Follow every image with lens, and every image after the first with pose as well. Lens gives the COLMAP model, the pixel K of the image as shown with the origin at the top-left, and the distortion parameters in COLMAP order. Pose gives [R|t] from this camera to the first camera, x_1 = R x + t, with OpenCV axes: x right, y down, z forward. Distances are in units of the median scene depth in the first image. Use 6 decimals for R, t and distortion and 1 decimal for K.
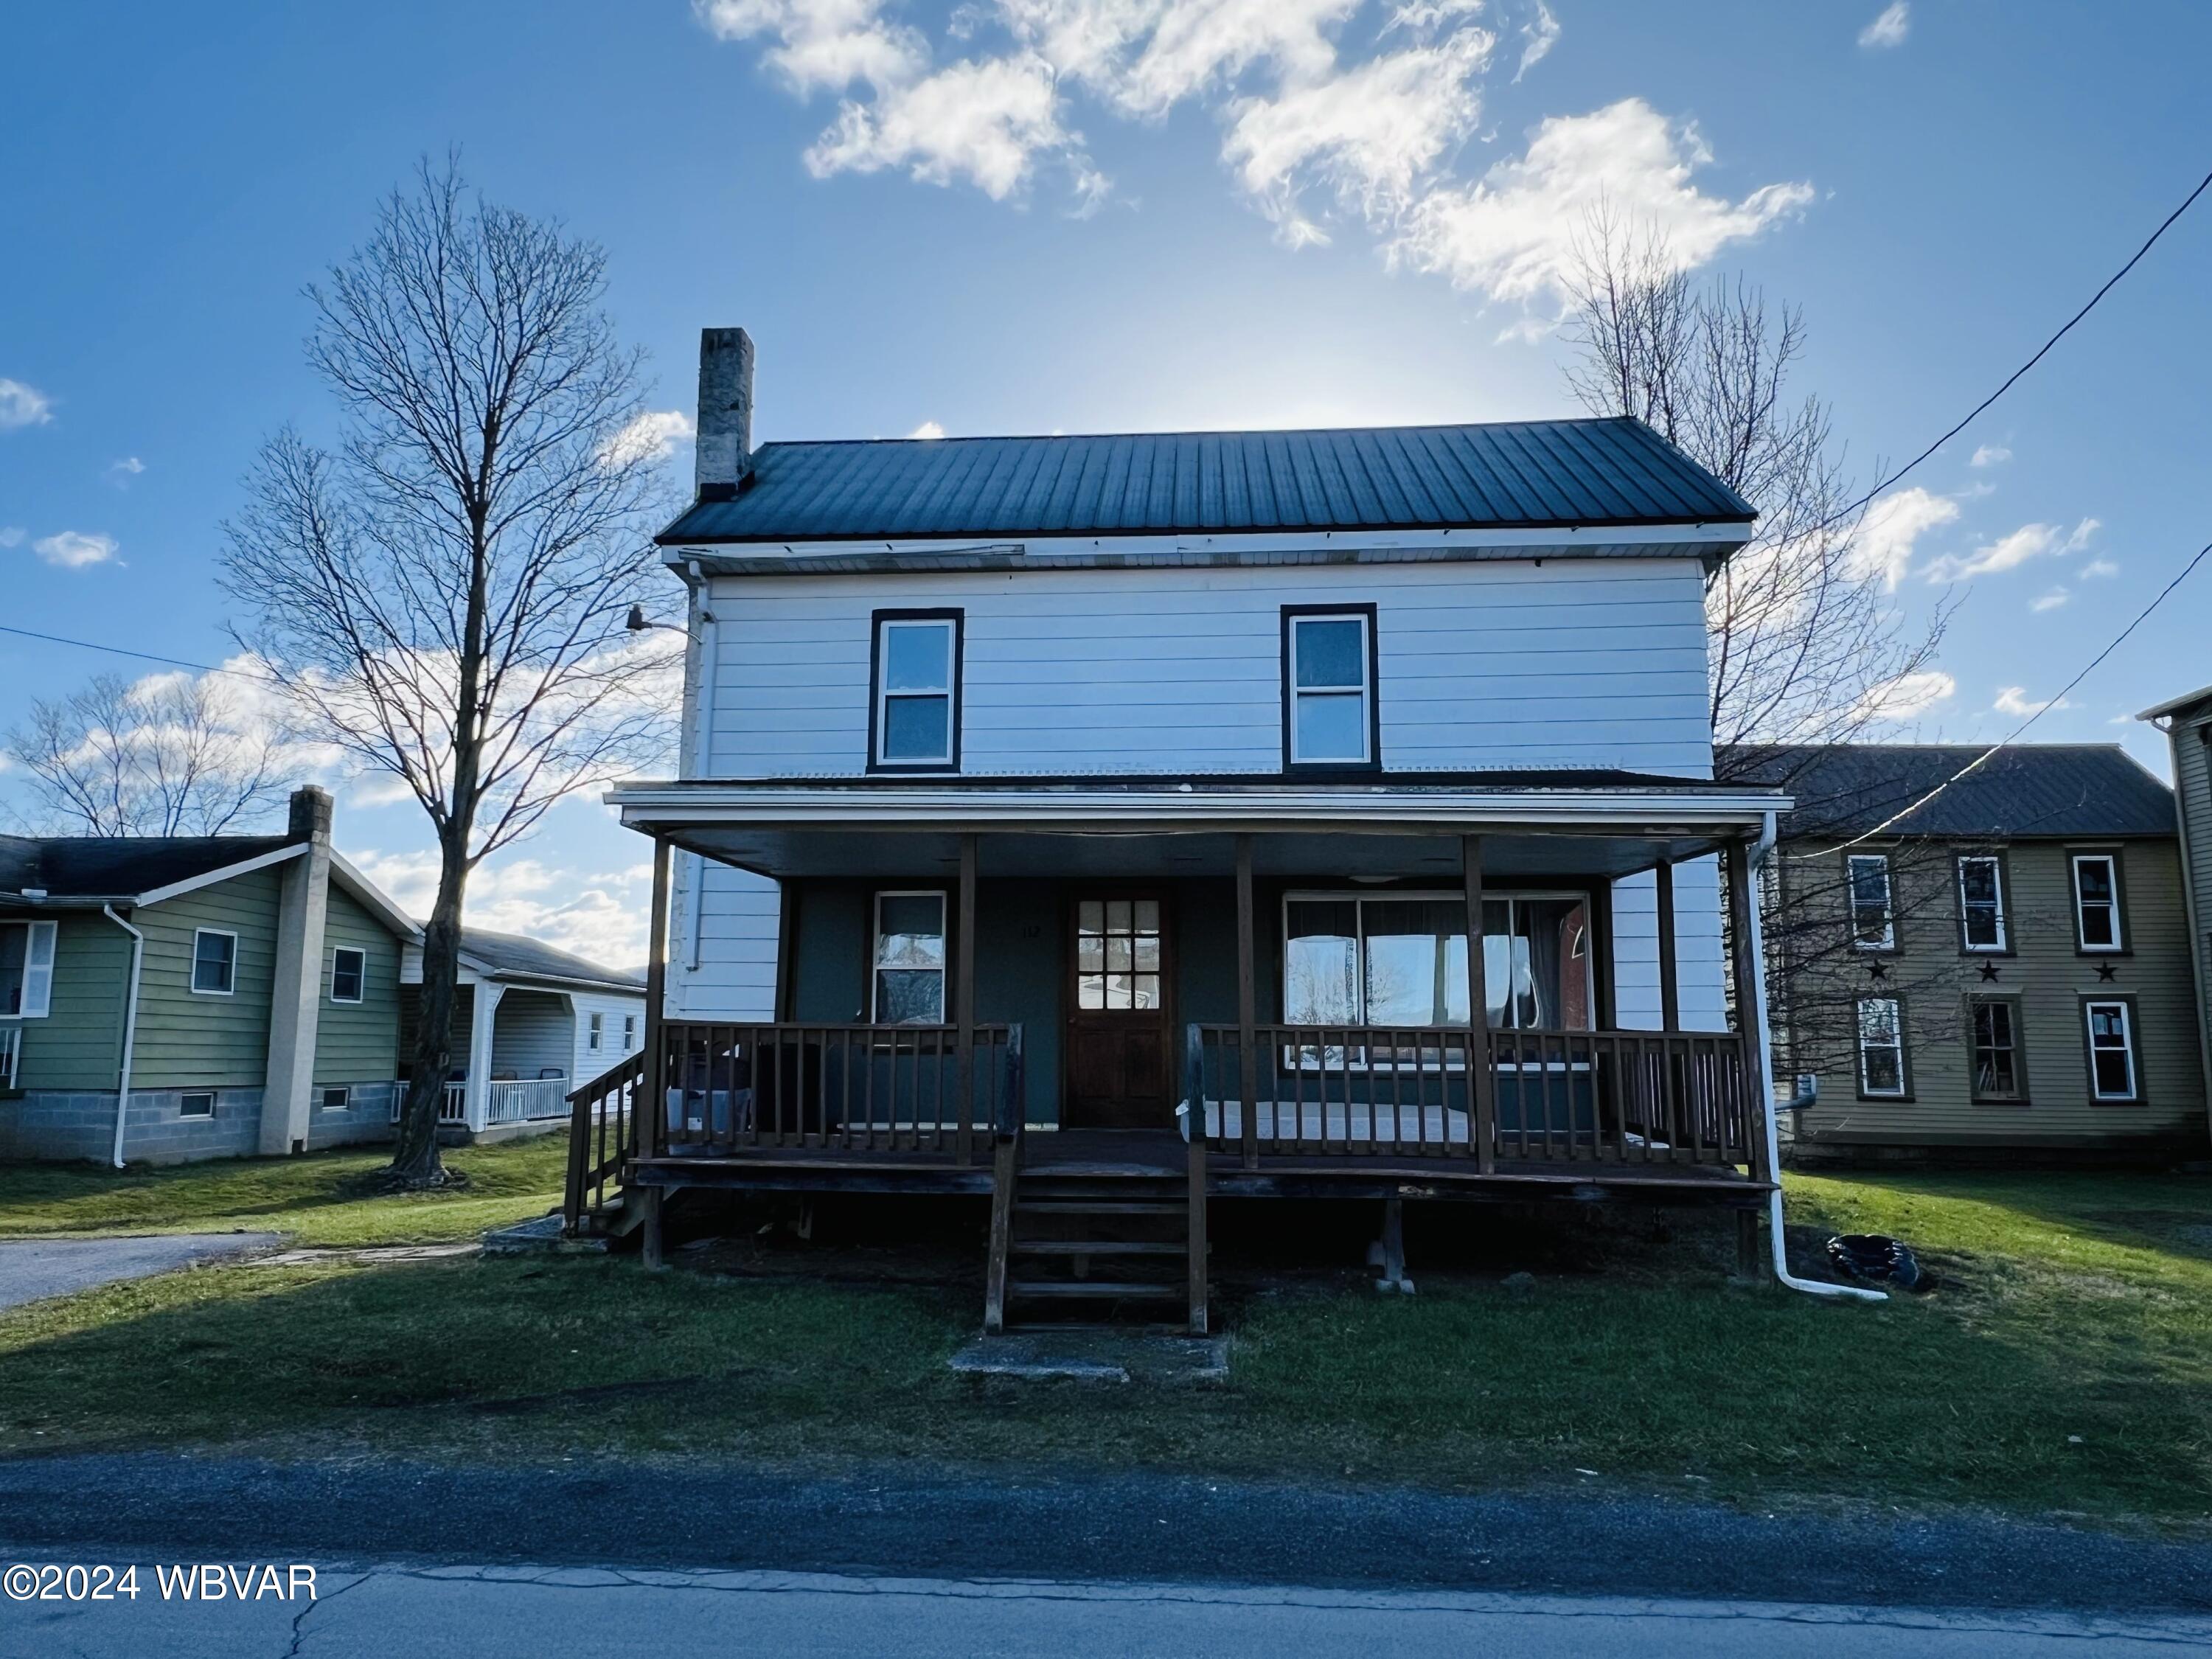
lens RADIAL K [[1491.4, 0, 1102.6], [0, 1491.4, 828.7], [0, 0, 1]] dist [0.003052, 0.008547]
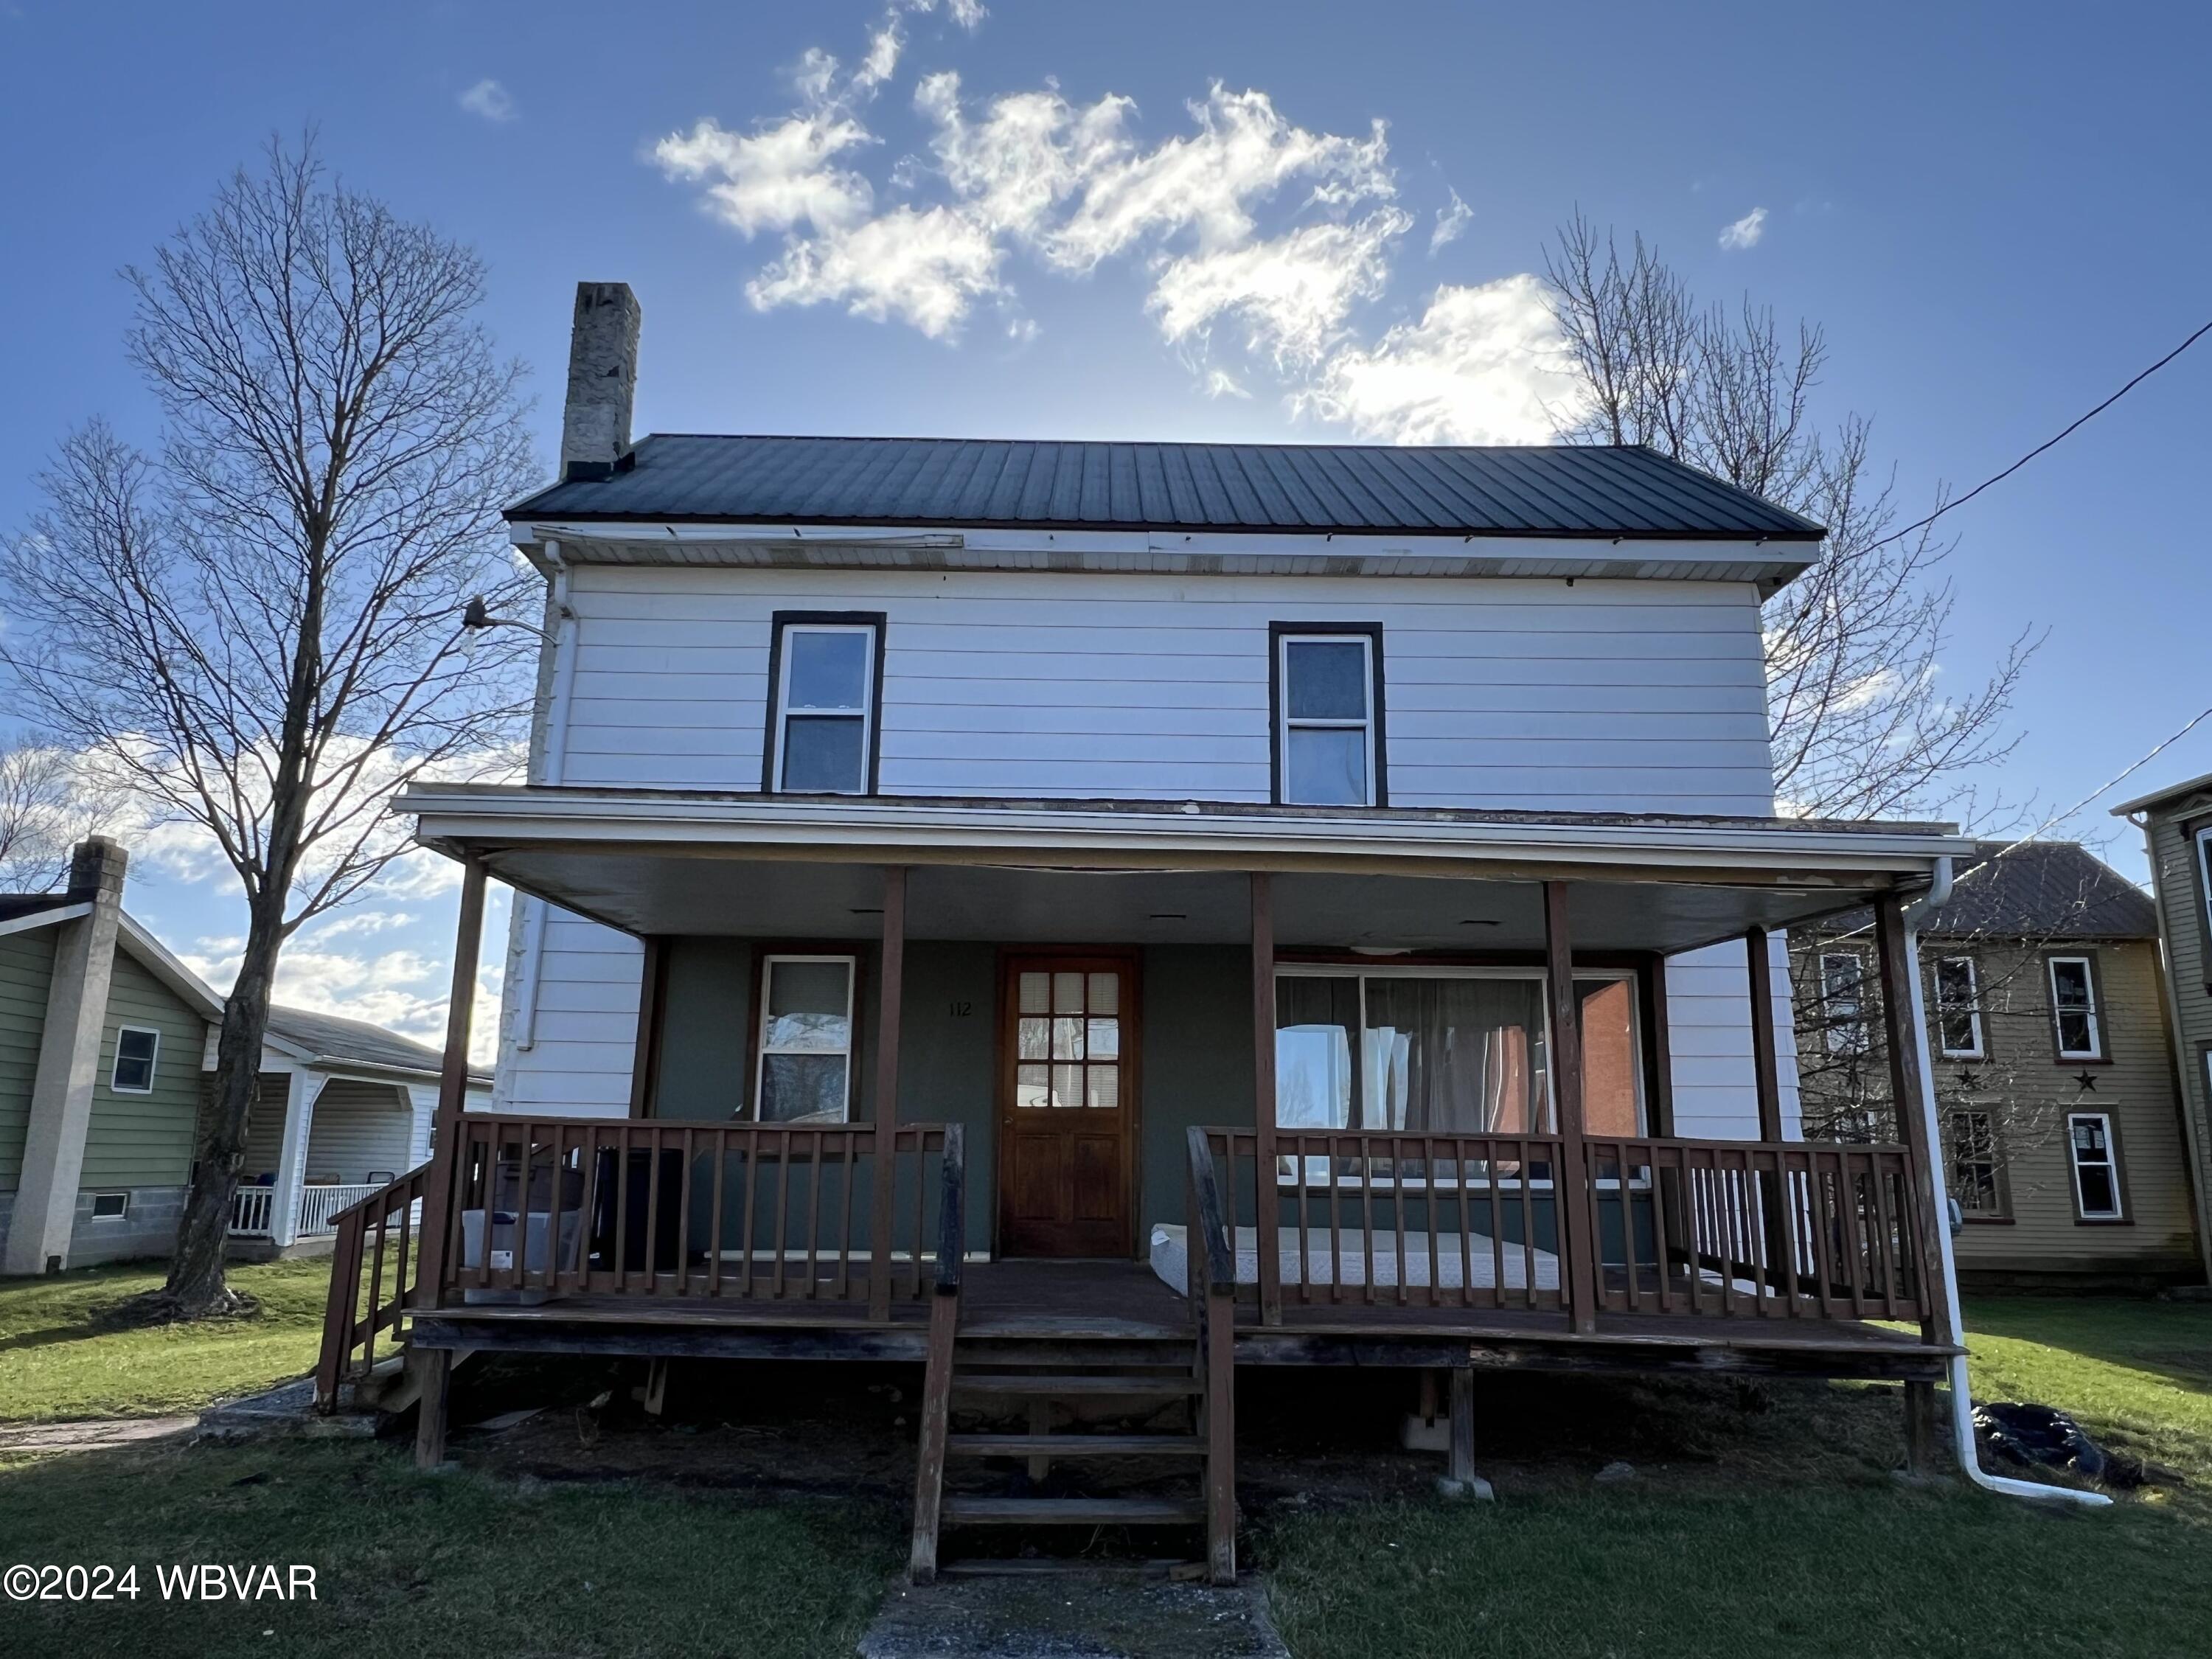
lens RADIAL K [[1491.4, 0, 1111.2], [0, 1491.4, 835.5], [0, 0, 1]] dist [0.003052, 0.008547]
pose [[0.996704, 0.025210, 0.077111, -0.030232], [-0.020323, 0.997773, -0.063523, 0.024830], [-0.078541, 0.061747, 0.994997, 0.182785]]
